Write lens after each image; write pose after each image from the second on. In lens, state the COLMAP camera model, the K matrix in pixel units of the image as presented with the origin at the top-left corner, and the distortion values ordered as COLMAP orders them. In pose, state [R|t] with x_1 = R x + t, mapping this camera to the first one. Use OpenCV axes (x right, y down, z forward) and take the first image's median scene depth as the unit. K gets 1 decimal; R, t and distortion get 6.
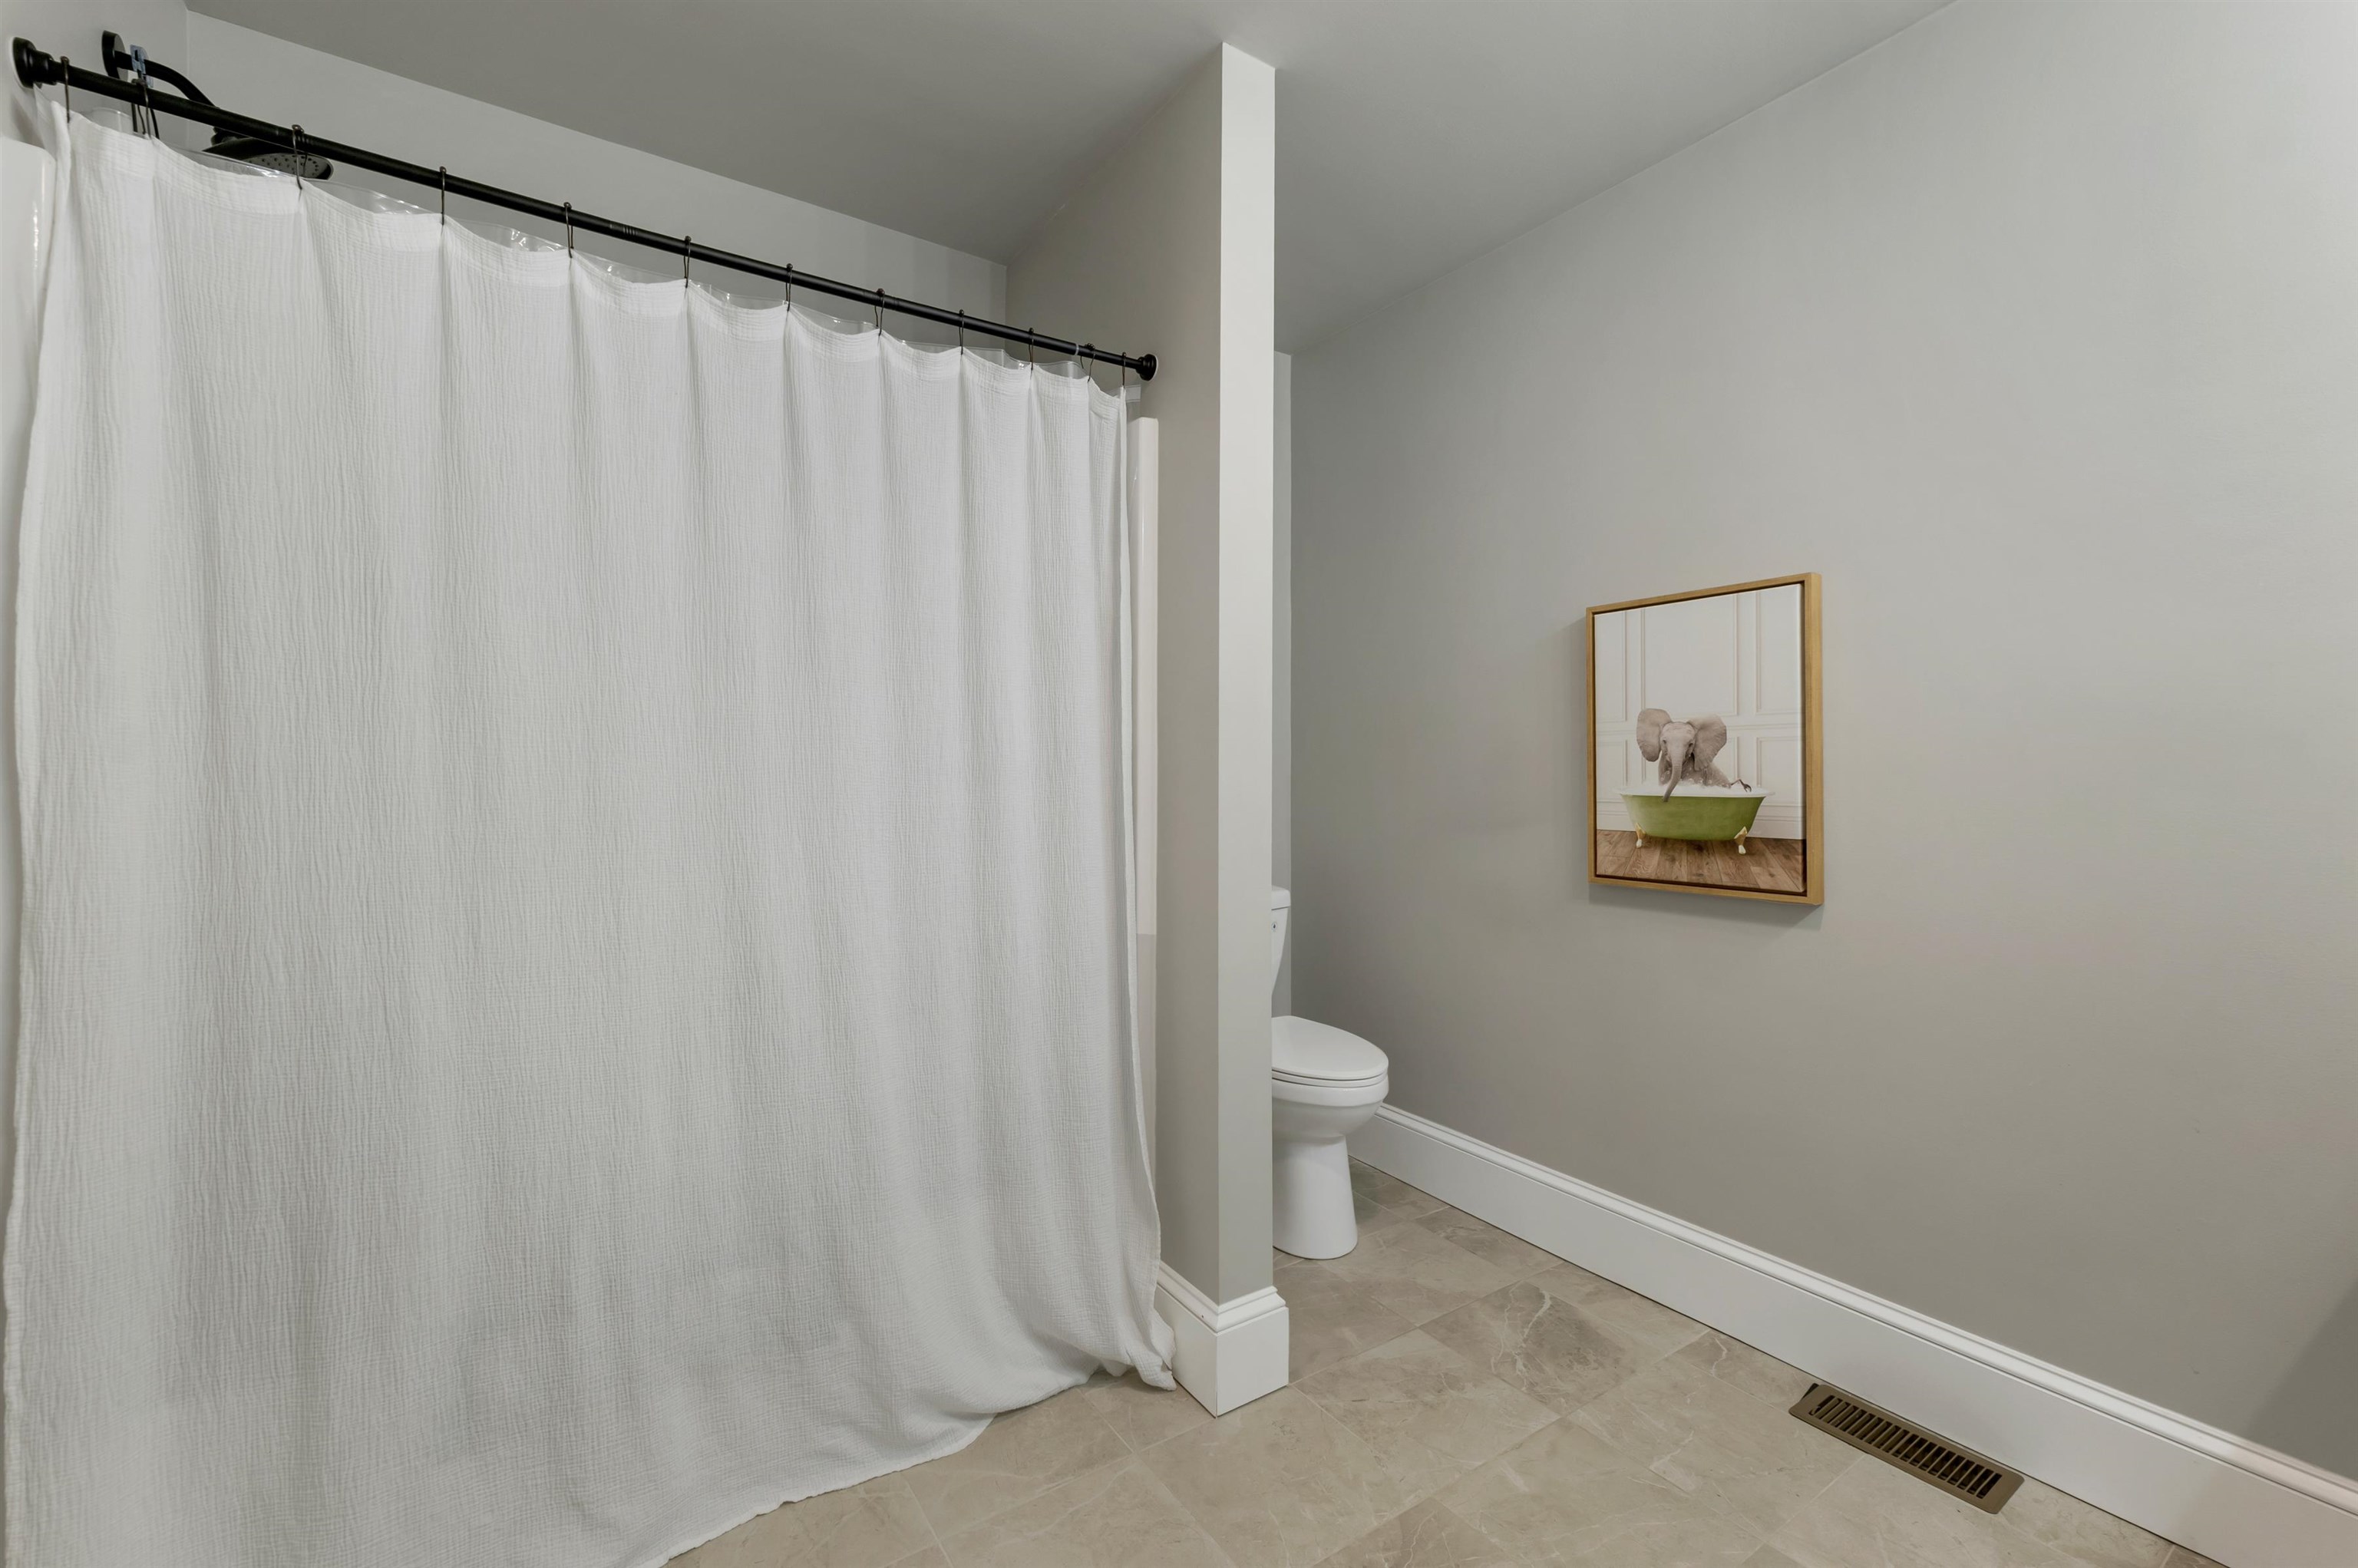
lens RADIAL K [[972.4, 0, 1171.5], [0, 972.4, 786.8], [0, 0, 1]] dist [0.004537, -0.001478]
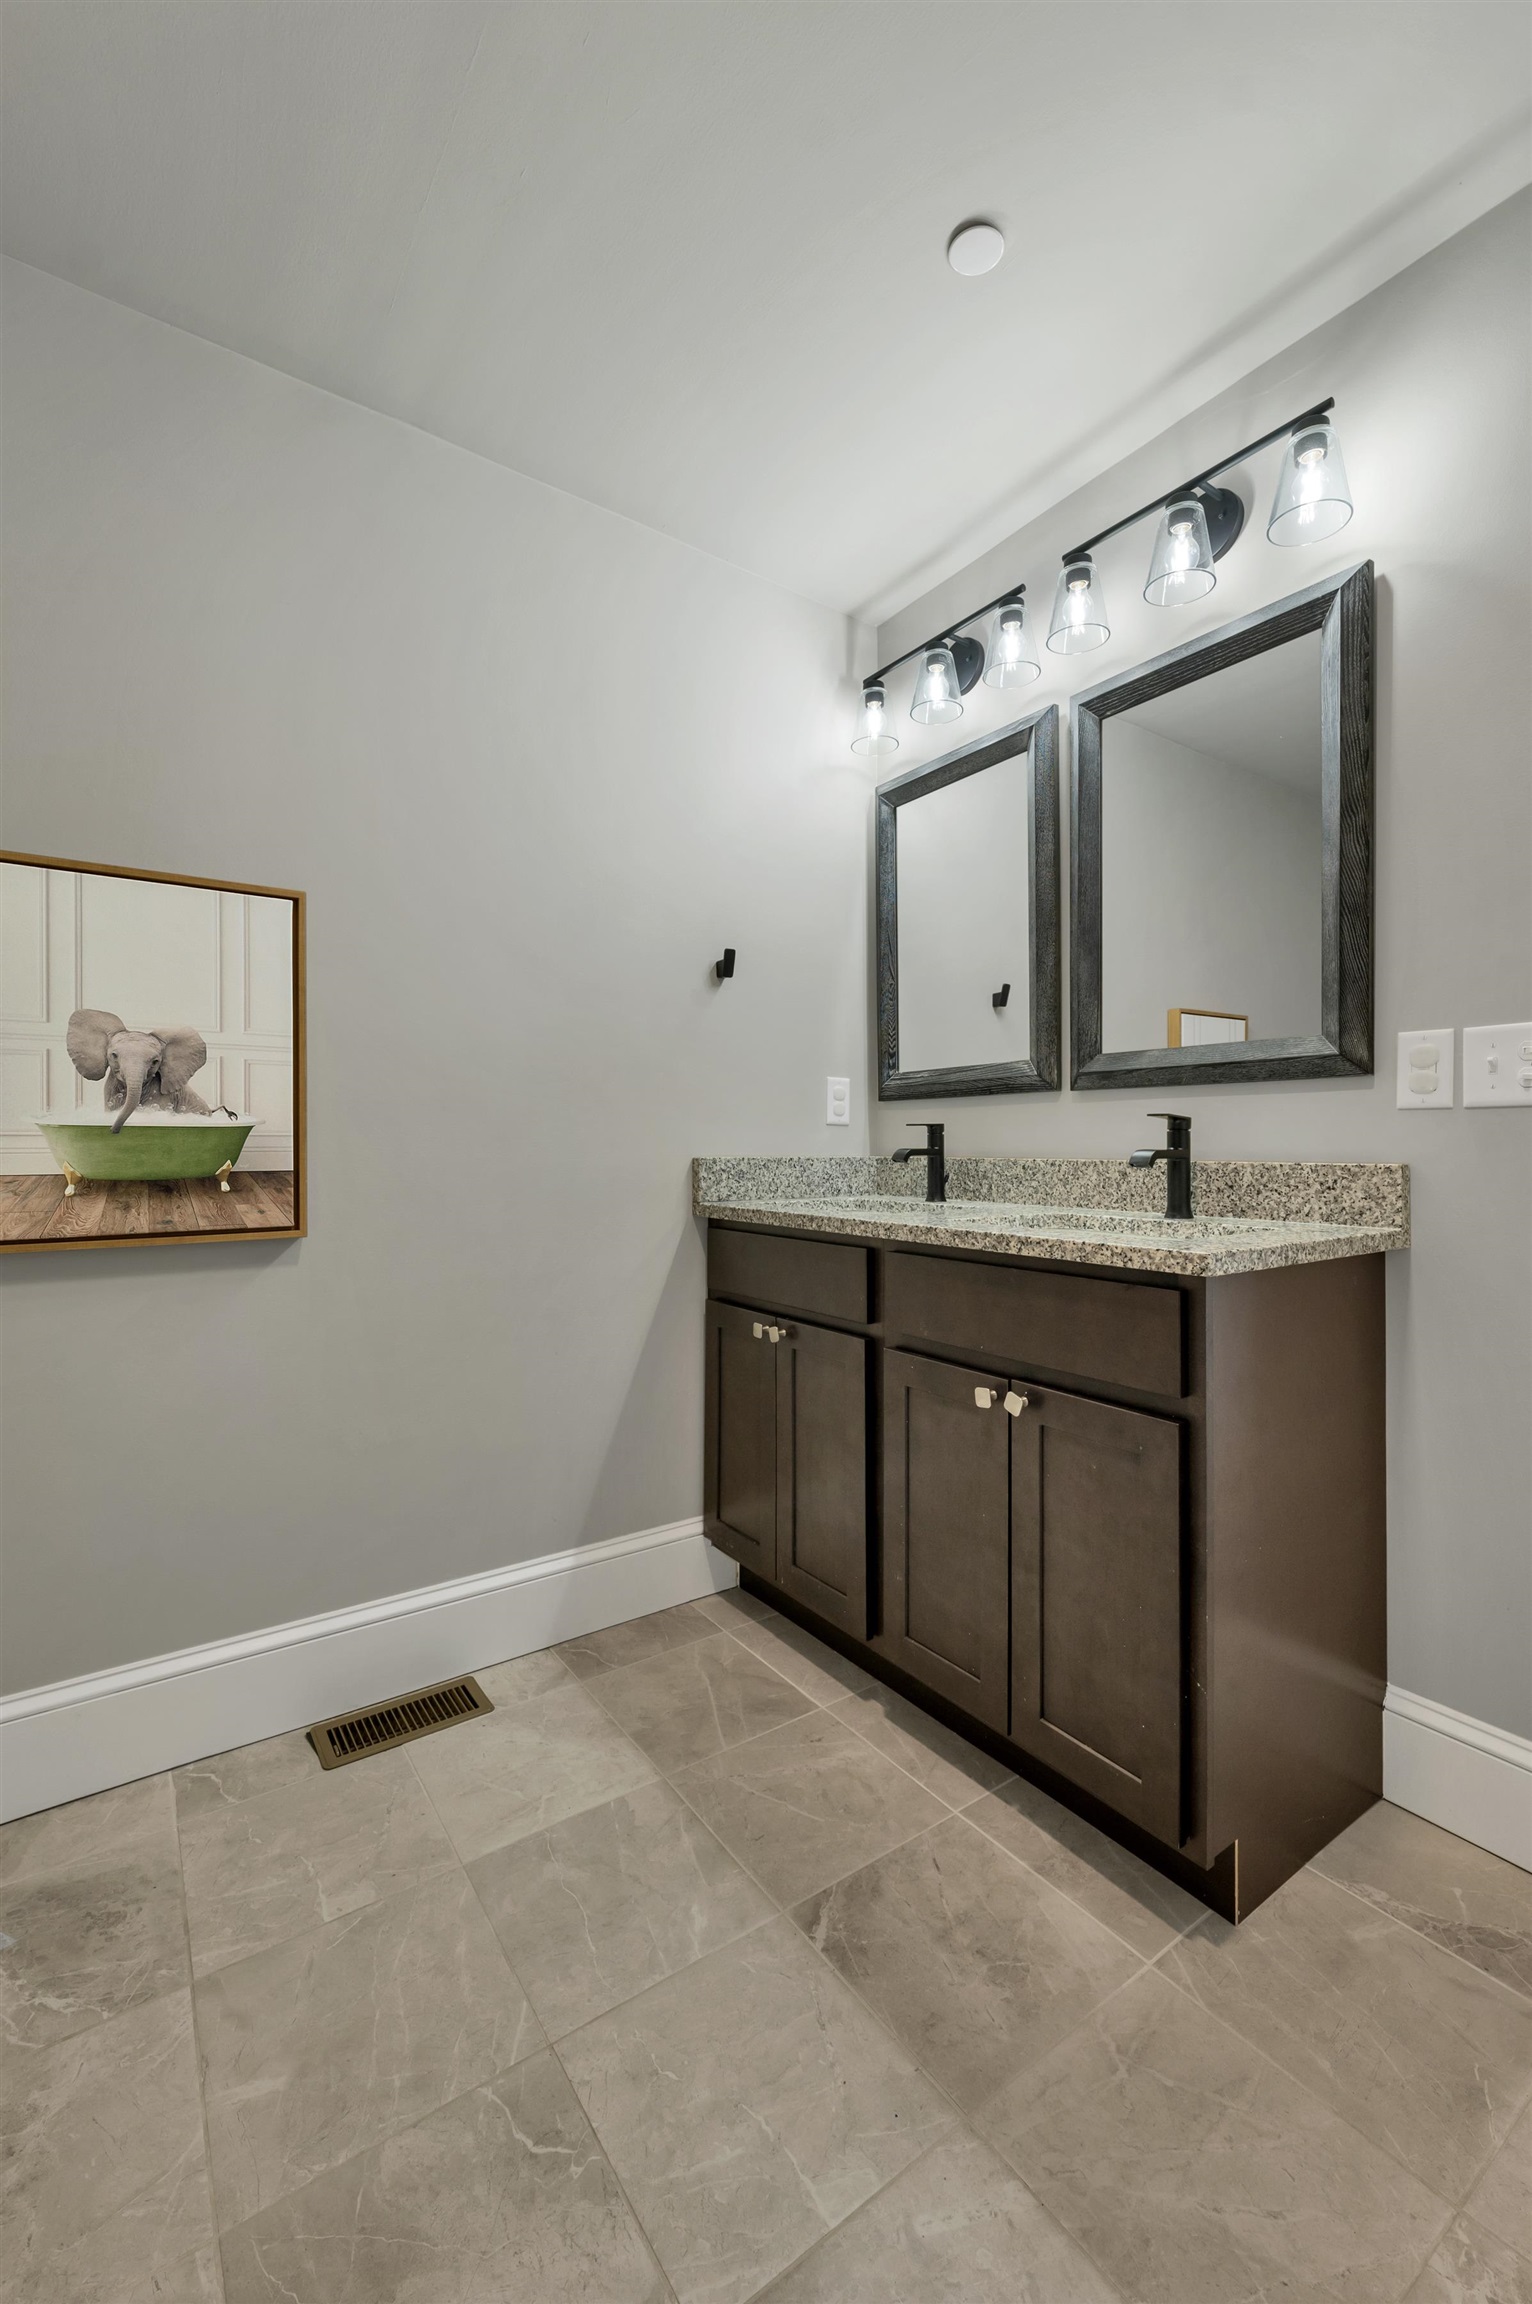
lens RADIAL K [[950.1, 0, 763.2], [0, 950.1, 1149.9], [0, 0, 1]] dist [0.004537, -0.001478]
pose [[-0.023703, -0.006099, 0.999700, -0.274804], [0.013522, 0.999888, 0.006421, 0.032374], [-0.999628, 0.013671, -0.023618, 0.531605]]
